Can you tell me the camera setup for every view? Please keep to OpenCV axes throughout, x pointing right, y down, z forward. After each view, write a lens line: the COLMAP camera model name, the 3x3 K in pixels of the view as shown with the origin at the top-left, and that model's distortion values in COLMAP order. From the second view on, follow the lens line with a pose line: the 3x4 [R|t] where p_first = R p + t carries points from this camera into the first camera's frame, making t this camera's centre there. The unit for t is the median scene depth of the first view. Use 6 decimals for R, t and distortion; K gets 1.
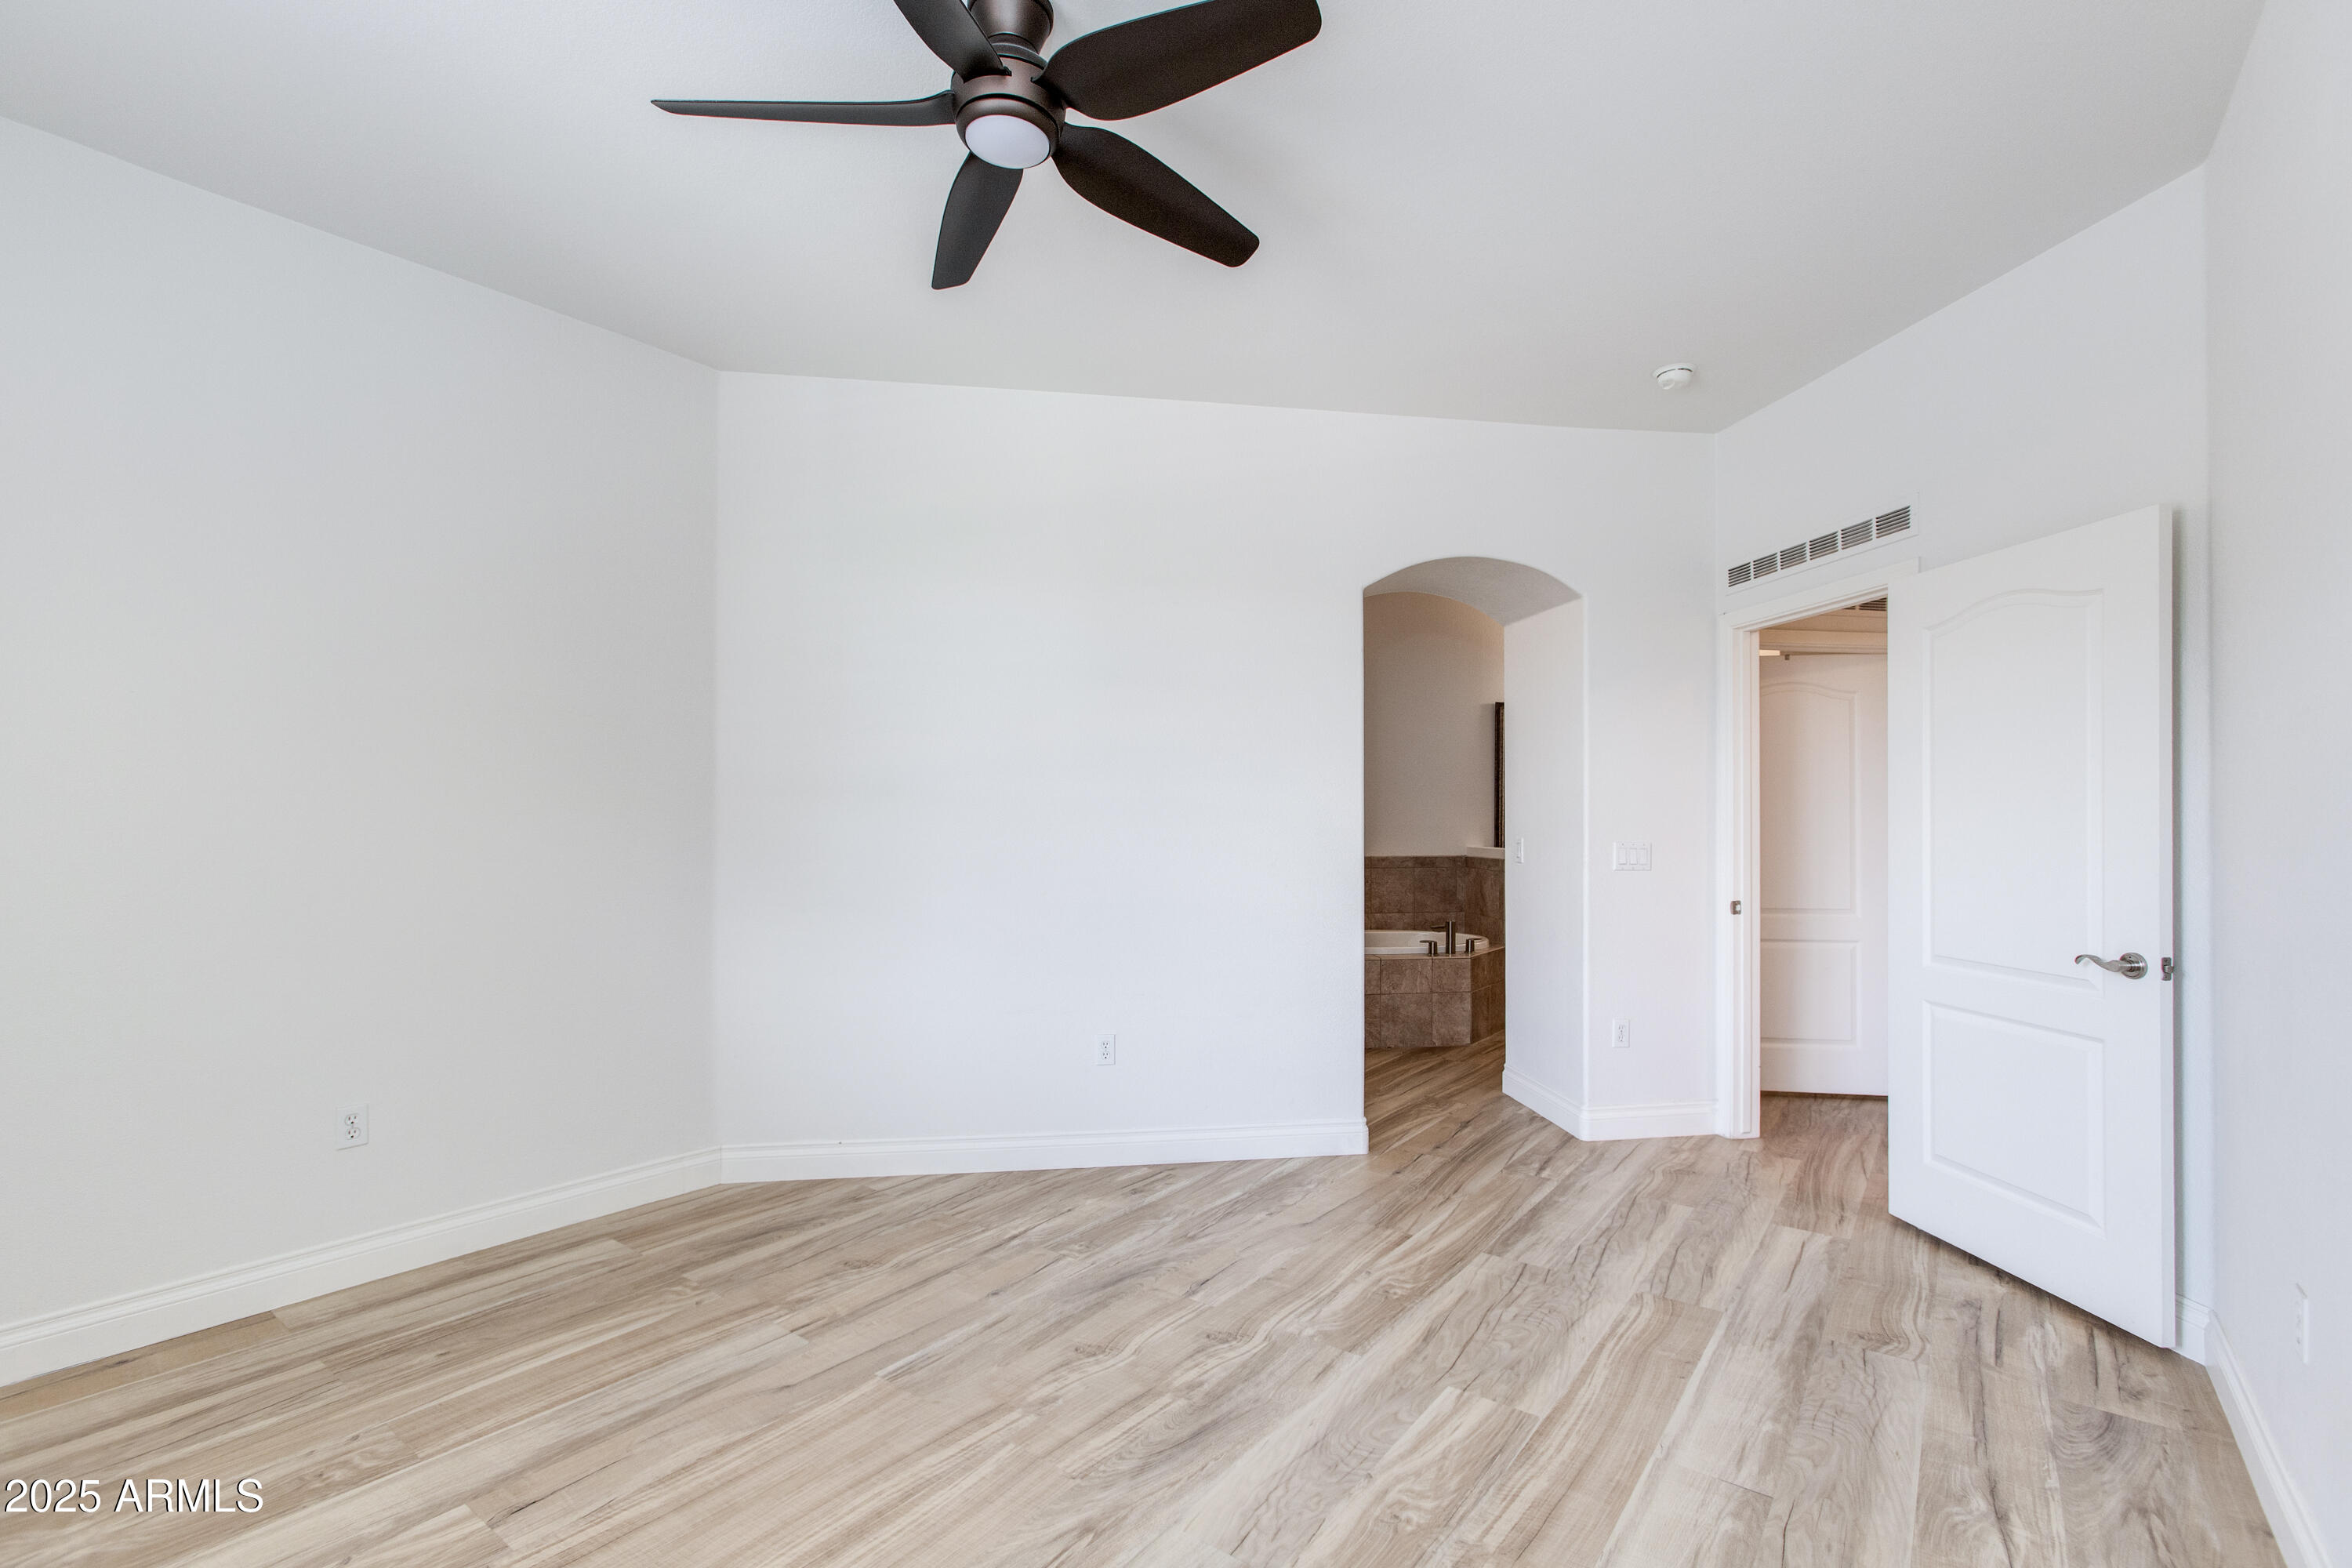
lens RADIAL K [[1061.2, 0, 1172.6], [0, 1061.2, 794.9], [0, 0, 1]] dist [-0.016578, 0.011245]
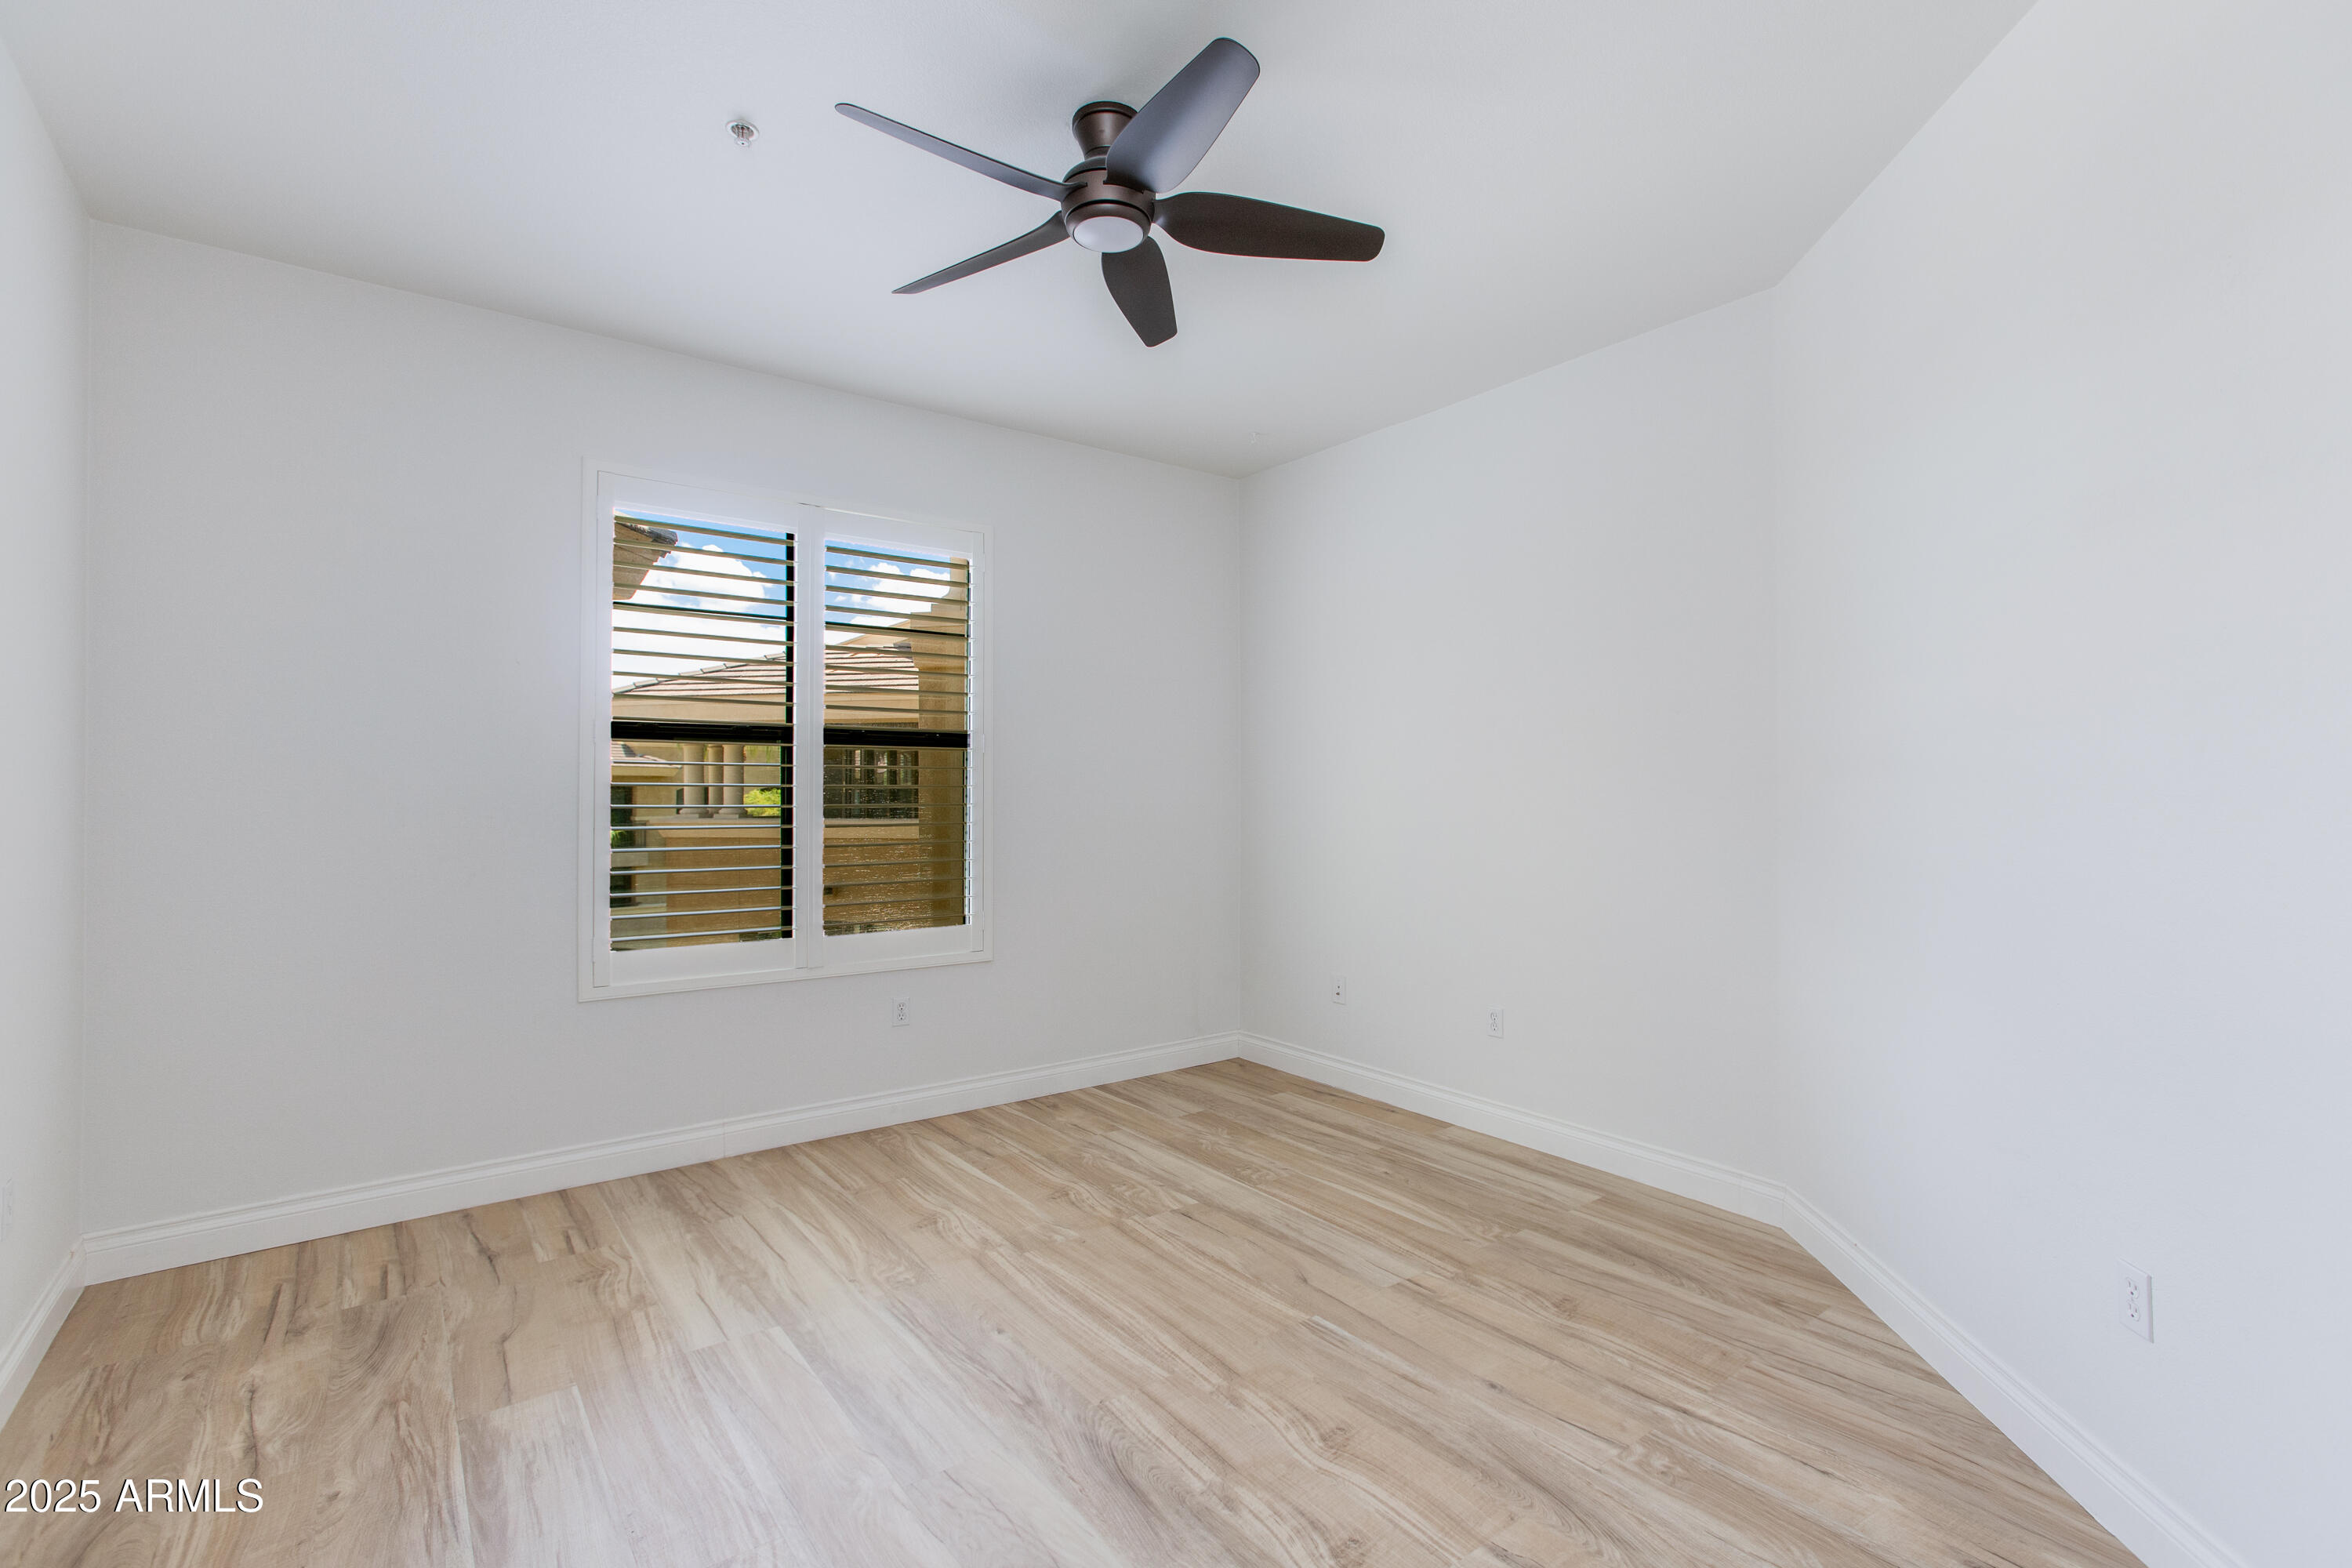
lens RADIAL K [[1061.2, 0, 1172.6], [0, 1061.2, 794.9], [0, 0, 1]] dist [-0.016578, 0.011245]
pose [[-0.267274, -0.001791, -0.963619, 0.715521], [0.015863, 0.999855, -0.006258, 0.025711], [0.963490, -0.016959, -0.267206, 1.053624]]
